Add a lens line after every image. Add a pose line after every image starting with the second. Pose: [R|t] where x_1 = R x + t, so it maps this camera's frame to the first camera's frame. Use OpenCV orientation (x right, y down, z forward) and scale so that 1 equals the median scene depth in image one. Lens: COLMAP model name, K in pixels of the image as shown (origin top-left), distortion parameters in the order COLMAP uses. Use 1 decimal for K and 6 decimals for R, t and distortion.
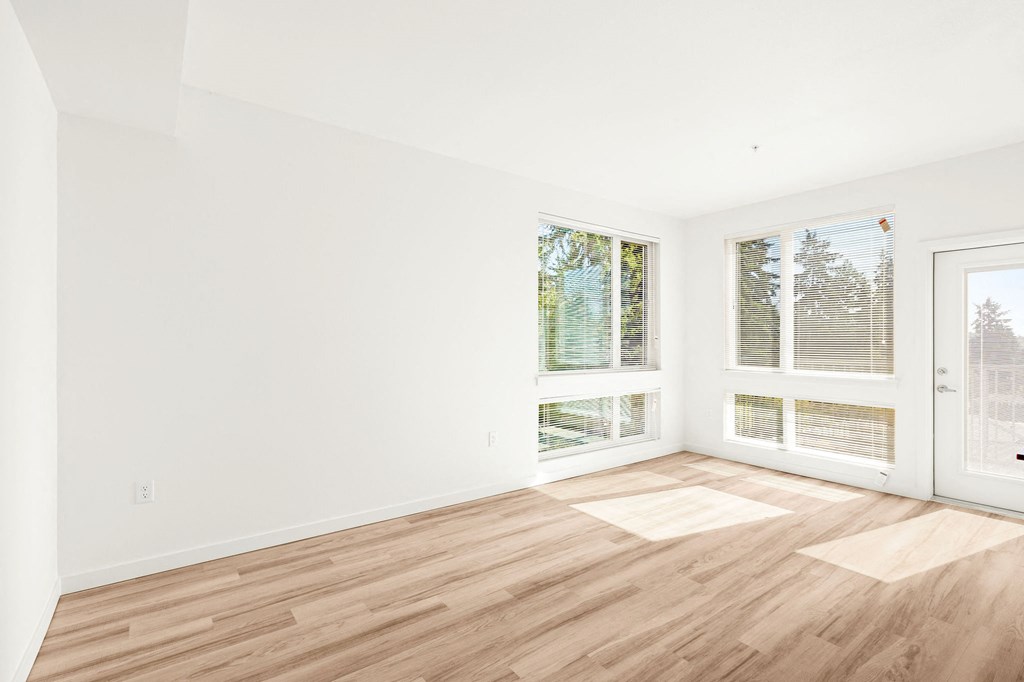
lens RADIAL K [[470.8, 0, 510.2], [0, 470.8, 342.1], [0, 0, 1]] dist [0.007444, -0.002419]
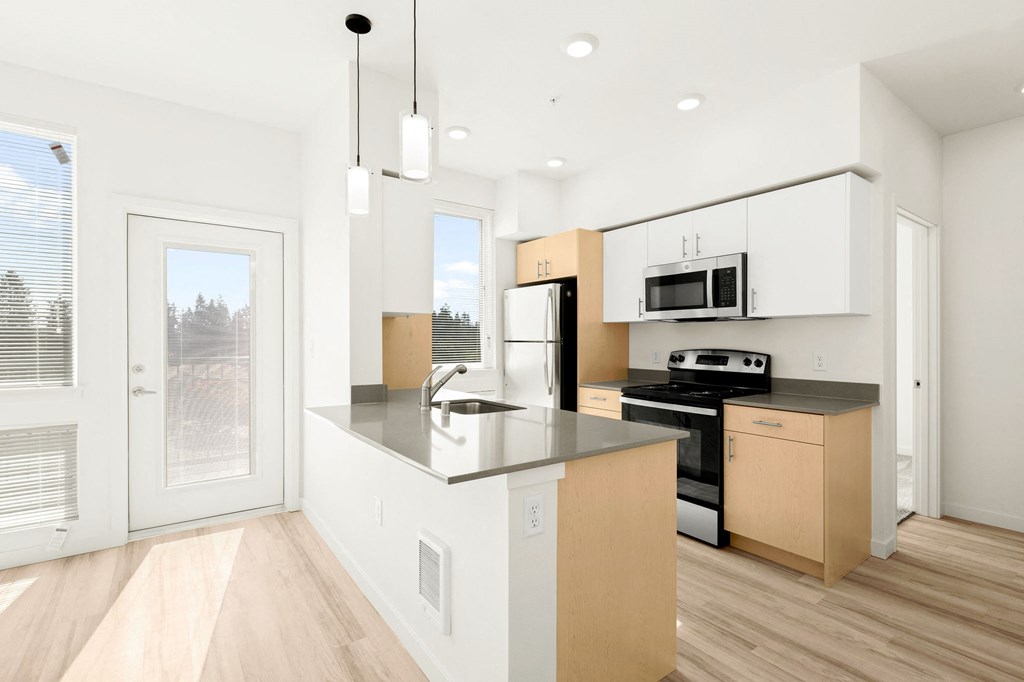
lens RADIAL K [[470.8, 0, 501.2], [0, 470.8, 341.6], [0, 0, 1]] dist [0.007444, -0.002419]
pose [[0.026115, -0.007133, 0.999634, 0.196385], [-0.002056, 0.999972, 0.007189, 0.012923], [-0.999657, -0.002243, 0.026099, 0.495086]]
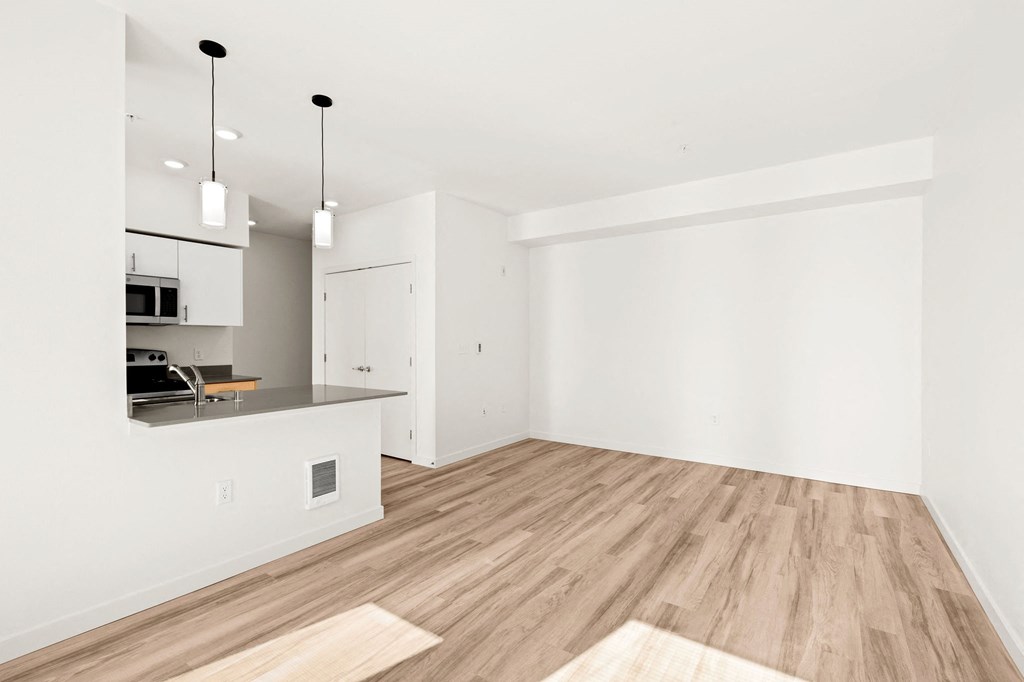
lens RADIAL K [[461.2, 0, 507.5], [0, 461.2, 344.4], [0, 0, 1]] dist [0.000316, -0.001363]
pose [[-0.951389, -0.004839, -0.307953, 0.696591], [-0.005855, 0.999980, 0.002376, 0.016712], [0.307935, 0.004063, -0.951399, 1.623942]]
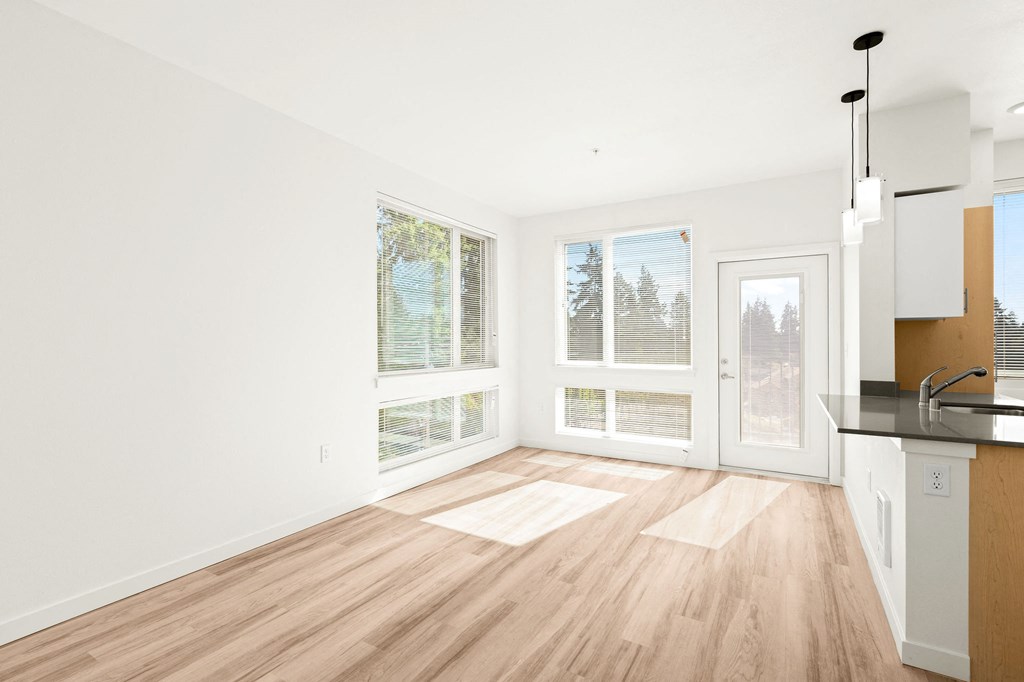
lens RADIAL K [[470.8, 0, 507.7], [0, 470.8, 342.9], [0, 0, 1]] dist [0.007444, -0.002419]
pose [[0.925340, -0.007031, 0.379073, -0.070676], [0.006338, 0.999975, 0.003077, 0.008430], [-0.379085, -0.000444, 0.925362, 0.124076]]
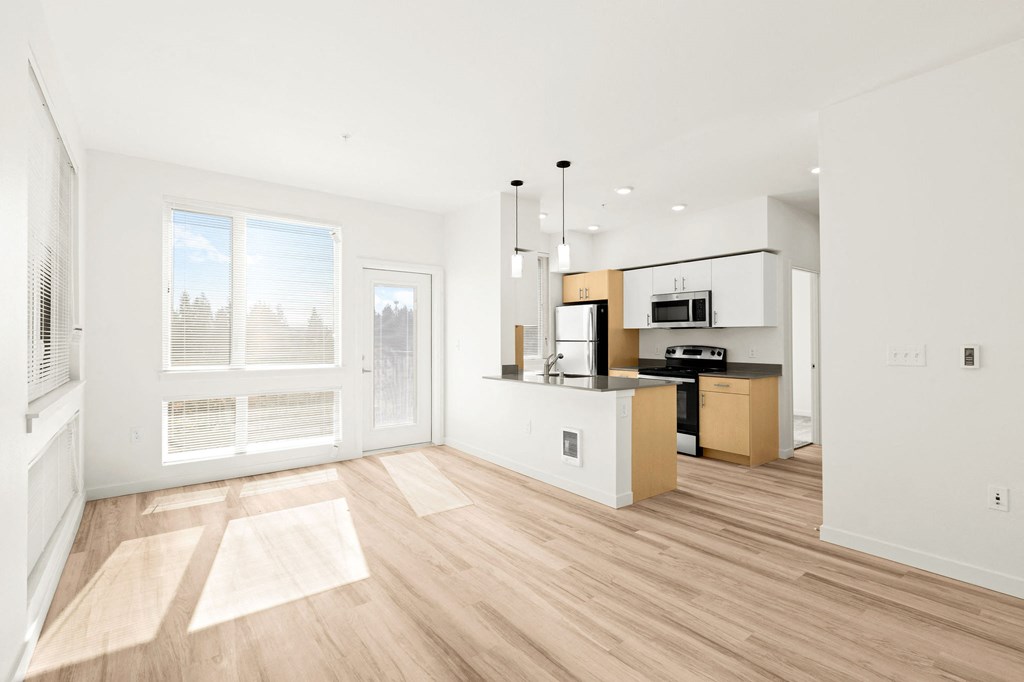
lens RADIAL K [[470.8, 0, 500.5], [0, 470.8, 332.4], [0, 0, 1]] dist [0.007444, -0.002419]
pose [[-0.005671, 0.008272, 0.999950, -0.537790], [-0.001604, 0.999964, -0.008281, 0.002376], [-0.999983, -0.001650, -0.005658, 0.795723]]
